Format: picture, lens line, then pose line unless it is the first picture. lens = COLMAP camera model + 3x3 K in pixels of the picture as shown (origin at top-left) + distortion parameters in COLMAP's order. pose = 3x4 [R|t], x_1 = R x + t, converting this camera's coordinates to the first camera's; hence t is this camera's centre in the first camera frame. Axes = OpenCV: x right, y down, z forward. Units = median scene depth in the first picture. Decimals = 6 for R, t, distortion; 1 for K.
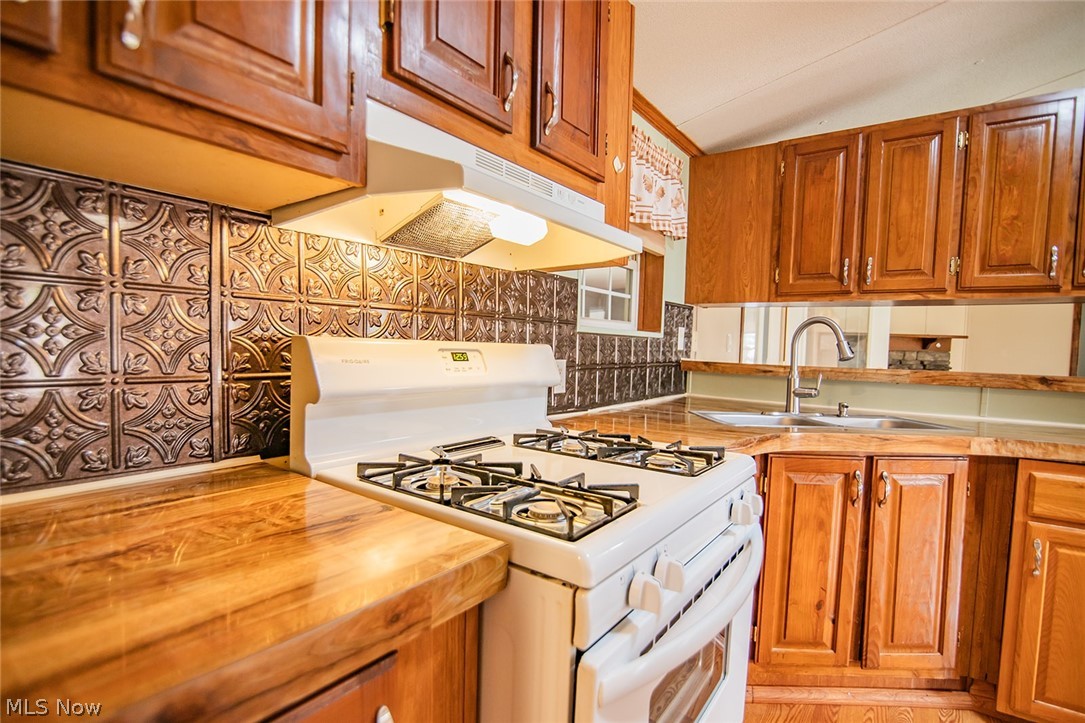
lens RADIAL K [[527.8, 0, 523.7], [0, 527.8, 376.4], [0, 0, 1]] dist [-0.018711, 0.000824]
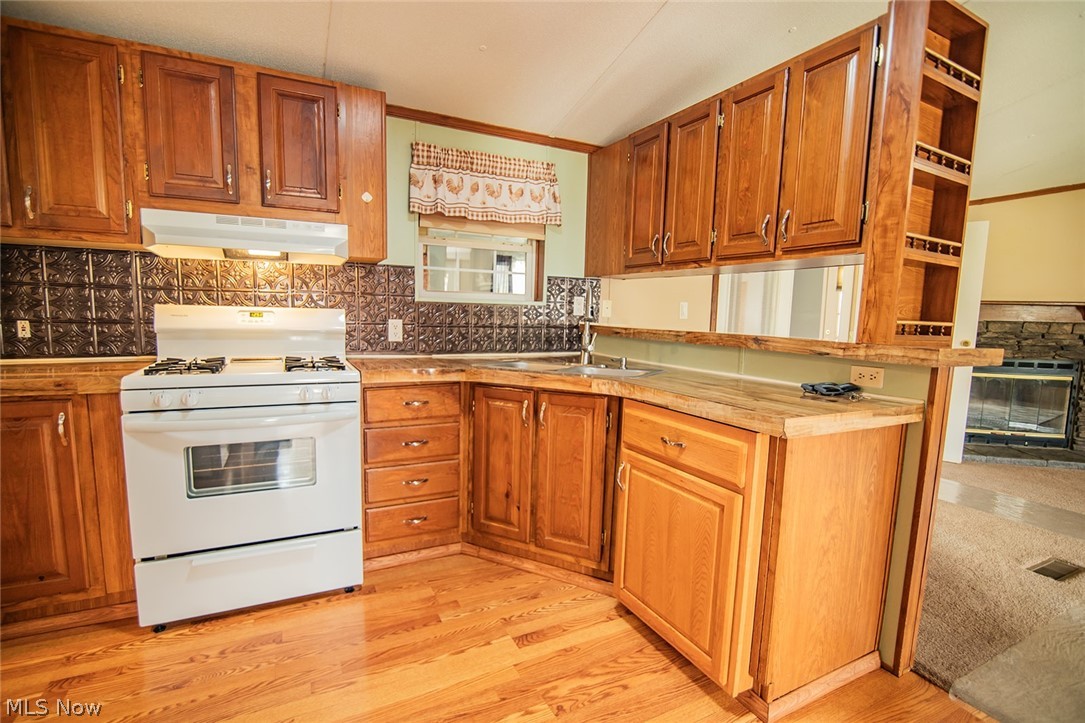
lens RADIAL K [[510.2, 0, 546.9], [0, 510.2, 374.4], [0, 0, 1]] dist [-0.021488, 0.000365]
pose [[0.900581, 0.048830, -0.431936, 1.024603], [-0.027150, 0.998049, 0.056220, 0.029771], [0.433839, -0.038904, 0.900150, -0.141567]]
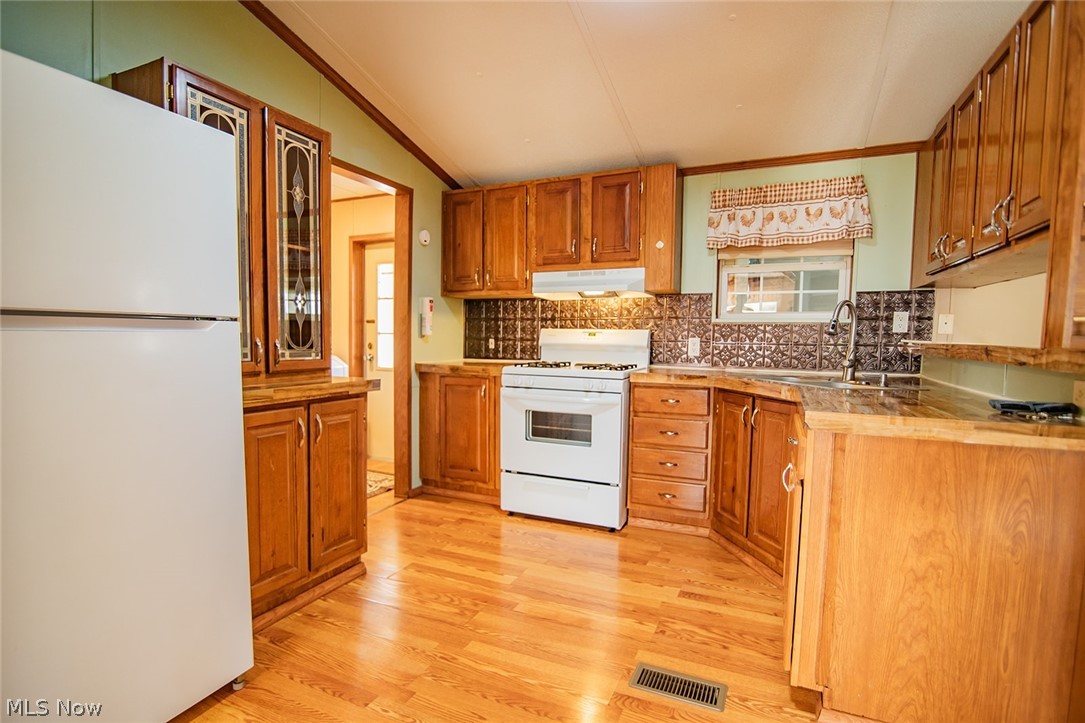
lens RADIAL K [[533.1, 0, 539.9], [0, 533.1, 374.9], [0, 0, 1]] dist [-0.021352, 0.000213]
pose [[0.220404, 0.046322, -0.974308, 1.641523], [-0.061233, 0.997559, 0.033576, 0.063293], [0.973485, 0.052259, 0.222703, 0.048699]]
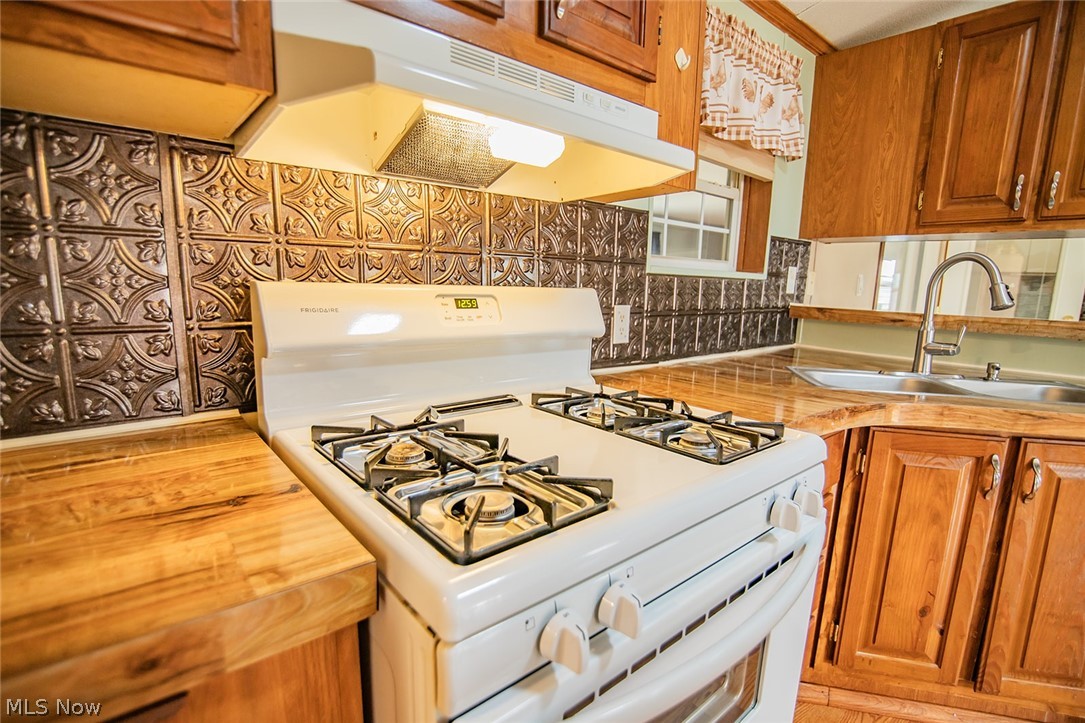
lens RADIAL K [[513.6, 0, 539.4], [0, 513.6, 374.8], [0, 0, 1]] dist [-0.022271, 0.002279]
pose [[0.975819, 0.036083, -0.215582, 0.112355], [-0.011667, 0.993472, 0.113474, -0.011093], [0.218270, -0.108215, 0.969870, 0.117709]]
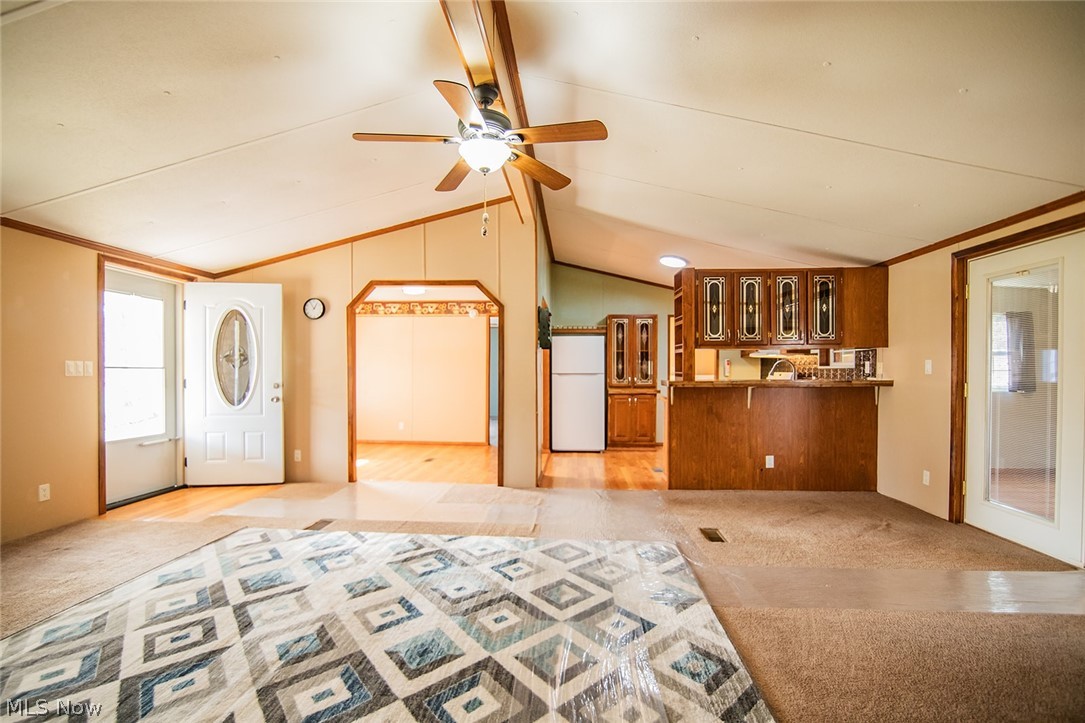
lens RADIAL K [[500.5, 0, 541.8], [0, 500.5, 375.4], [0, 0, 1]] dist [-0.016939, 0.000888]
pose [[-0.837346, -0.020098, -0.546303, 3.109559], [-0.050326, 0.997914, 0.040425, -0.075524], [0.544351, 0.061342, -0.836611, 2.552390]]
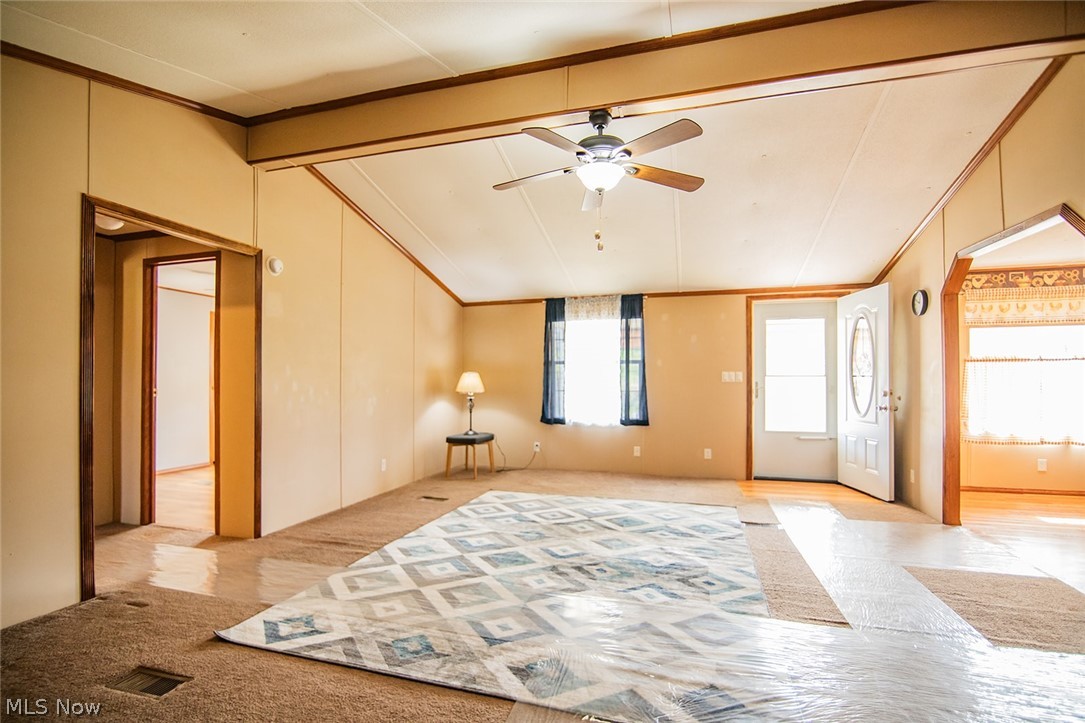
lens RADIAL K [[500.5, 0, 541.8], [0, 500.5, 375.4], [0, 0, 1]] dist [-0.016939, 0.000888]
pose [[-0.355840, -0.013099, 0.934455, 1.269657], [0.042617, 0.998634, 0.030227, -0.078399], [-0.933575, 0.050579, -0.354796, 2.036145]]
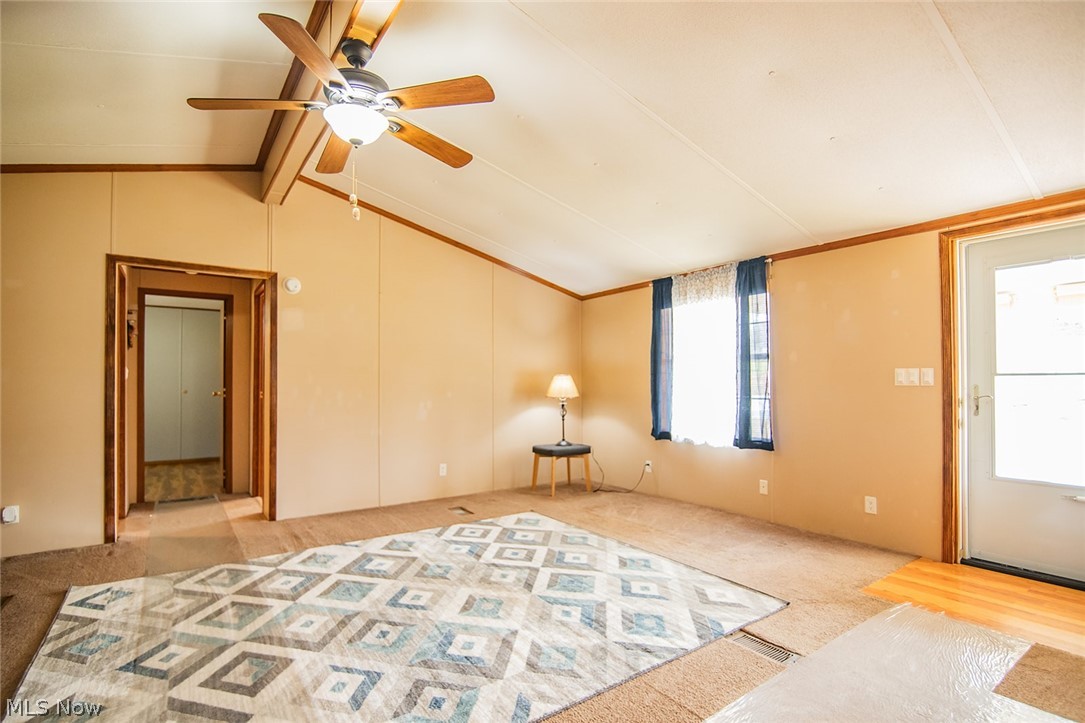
lens RADIAL K [[518.1, 0, 540.7], [0, 518.1, 375.0], [0, 0, 1]] dist [-0.018656, 0.000592]
pose [[0.299763, -0.009549, 0.953966, 1.574897], [0.062519, 0.997997, -0.009656, -0.004100], [-0.951963, 0.062536, 0.299760, 0.662163]]
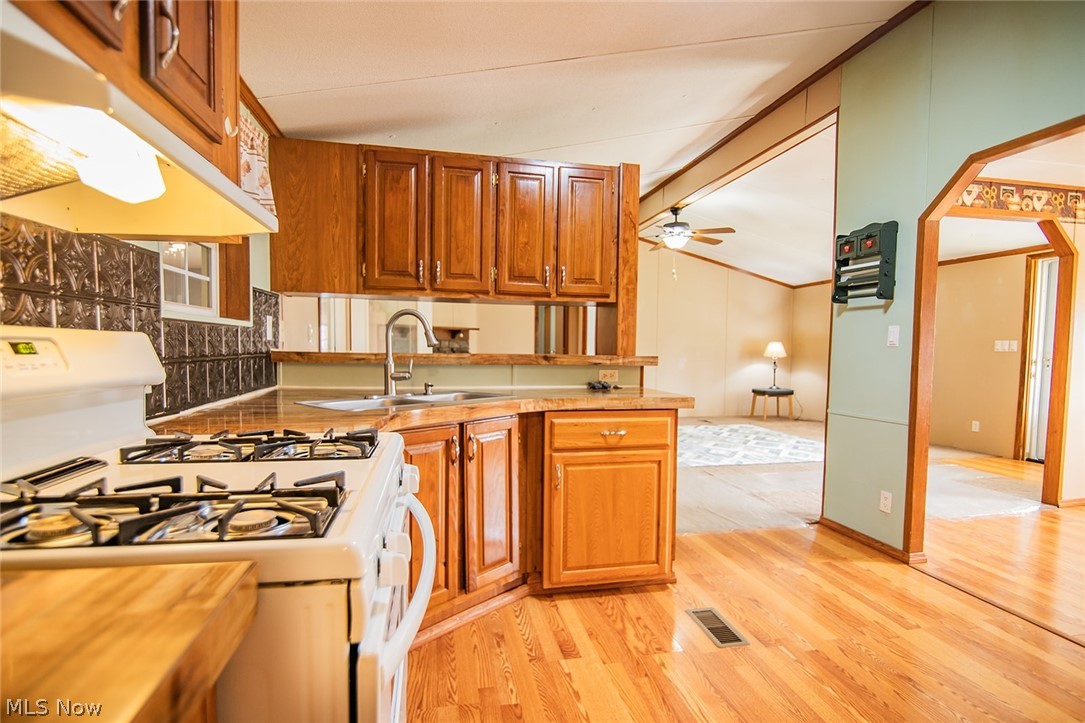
lens RADIAL K [[521.8, 0, 537.8], [0, 521.8, 375.9], [0, 0, 1]] dist [-0.020087, 0.000139]
pose [[0.665060, -0.058964, 0.744458, -0.106086], [0.047463, 0.998200, 0.036660, 0.003619], [-0.745280, 0.010953, 0.666662, 0.034419]]
